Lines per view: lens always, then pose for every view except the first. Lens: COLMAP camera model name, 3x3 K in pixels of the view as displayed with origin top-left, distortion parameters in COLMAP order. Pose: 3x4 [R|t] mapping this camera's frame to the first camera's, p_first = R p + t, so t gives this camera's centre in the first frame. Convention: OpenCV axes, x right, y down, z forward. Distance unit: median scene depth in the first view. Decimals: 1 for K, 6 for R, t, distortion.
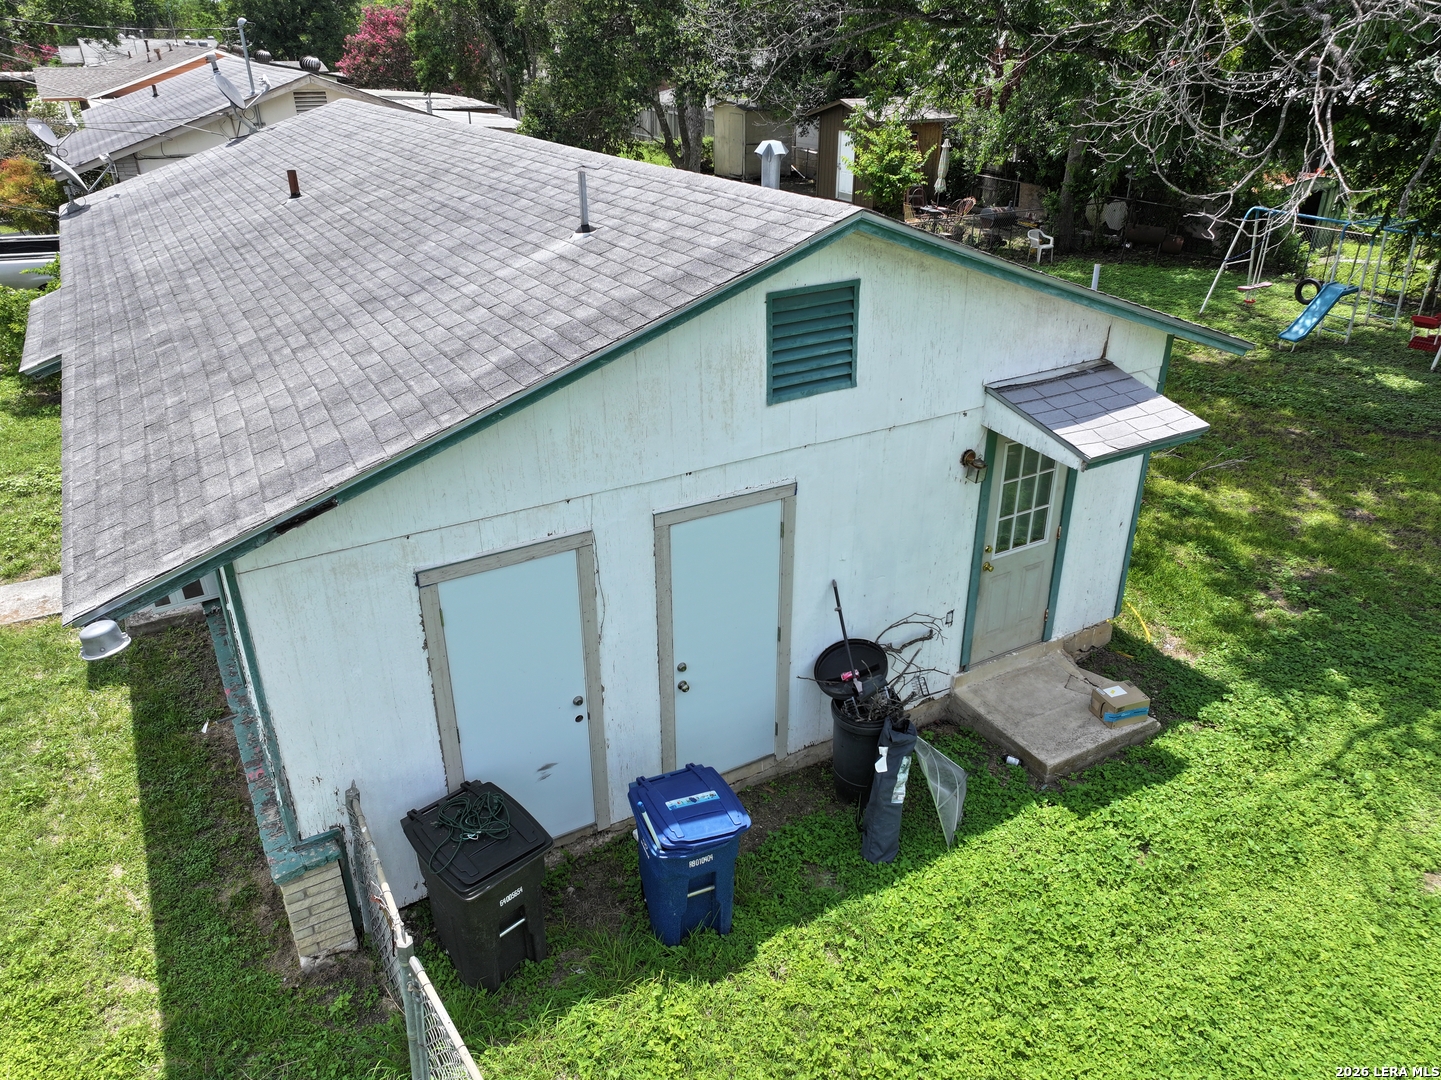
lens RADIAL K [[1029.5, 0, 720.5], [0, 1029.5, 540.0], [0, 0, 1]] dist [0.006602, 0.003419]
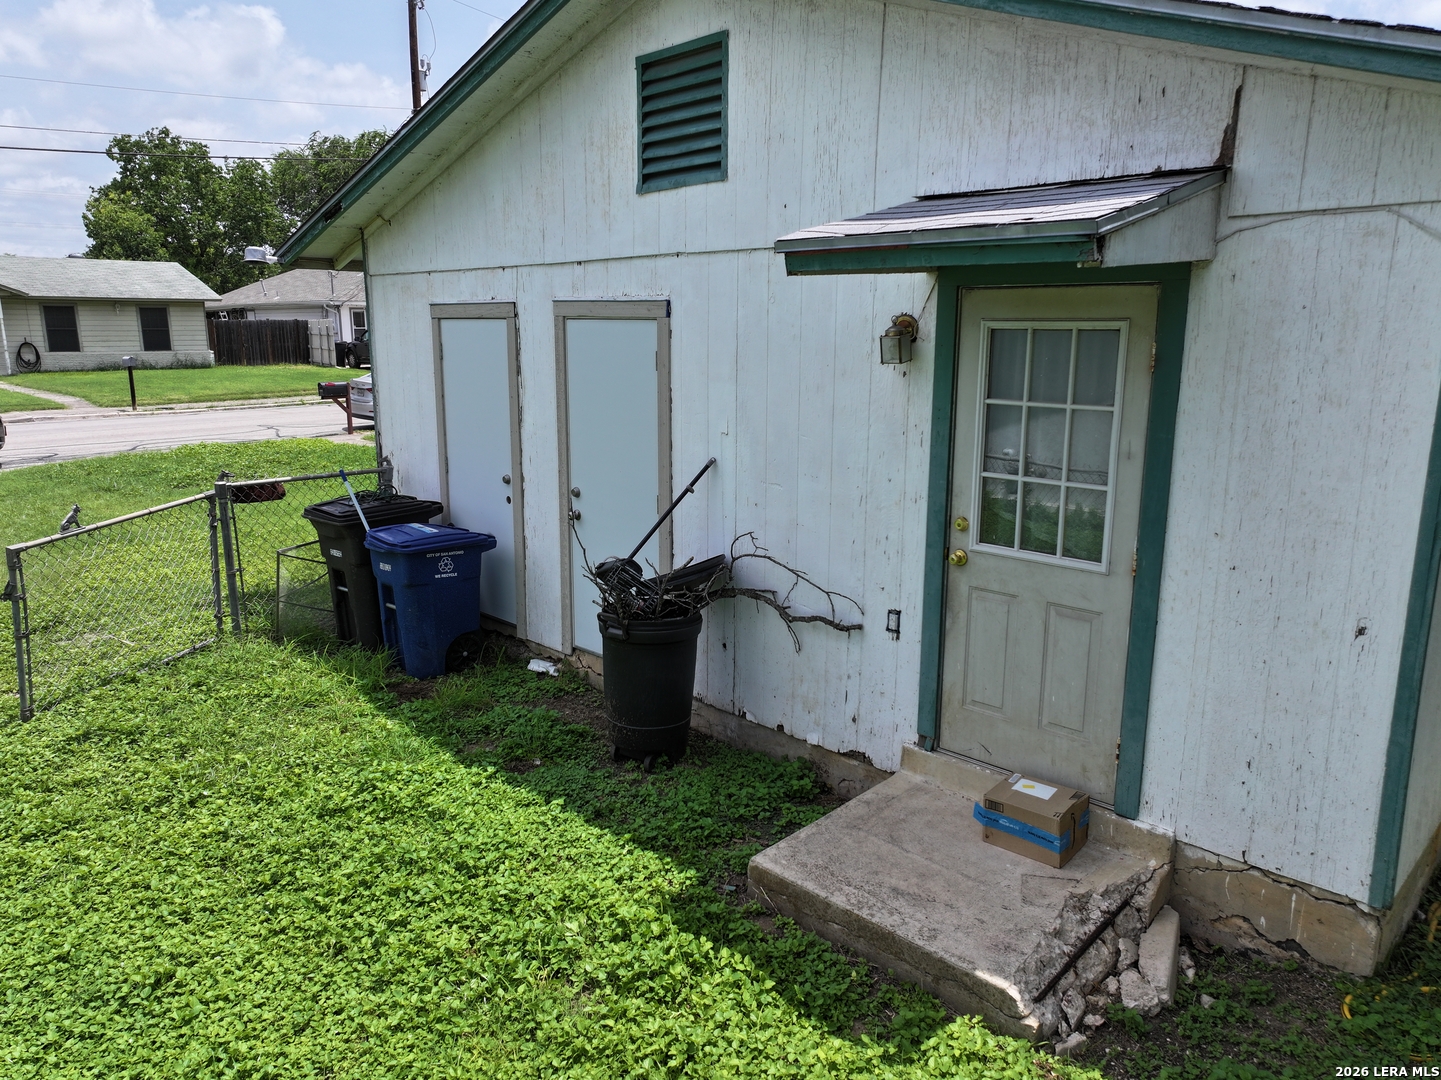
lens RADIAL K [[1029.5, 0, 720.5], [0, 1029.5, 540.0], [0, 0, 1]] dist [0.006602, 0.003419]
pose [[0.260127, 0.205086, -0.943543, 0.952491], [-0.426057, 0.901289, 0.078442, 0.036181], [0.866493, 0.381598, 0.321828, 0.890460]]
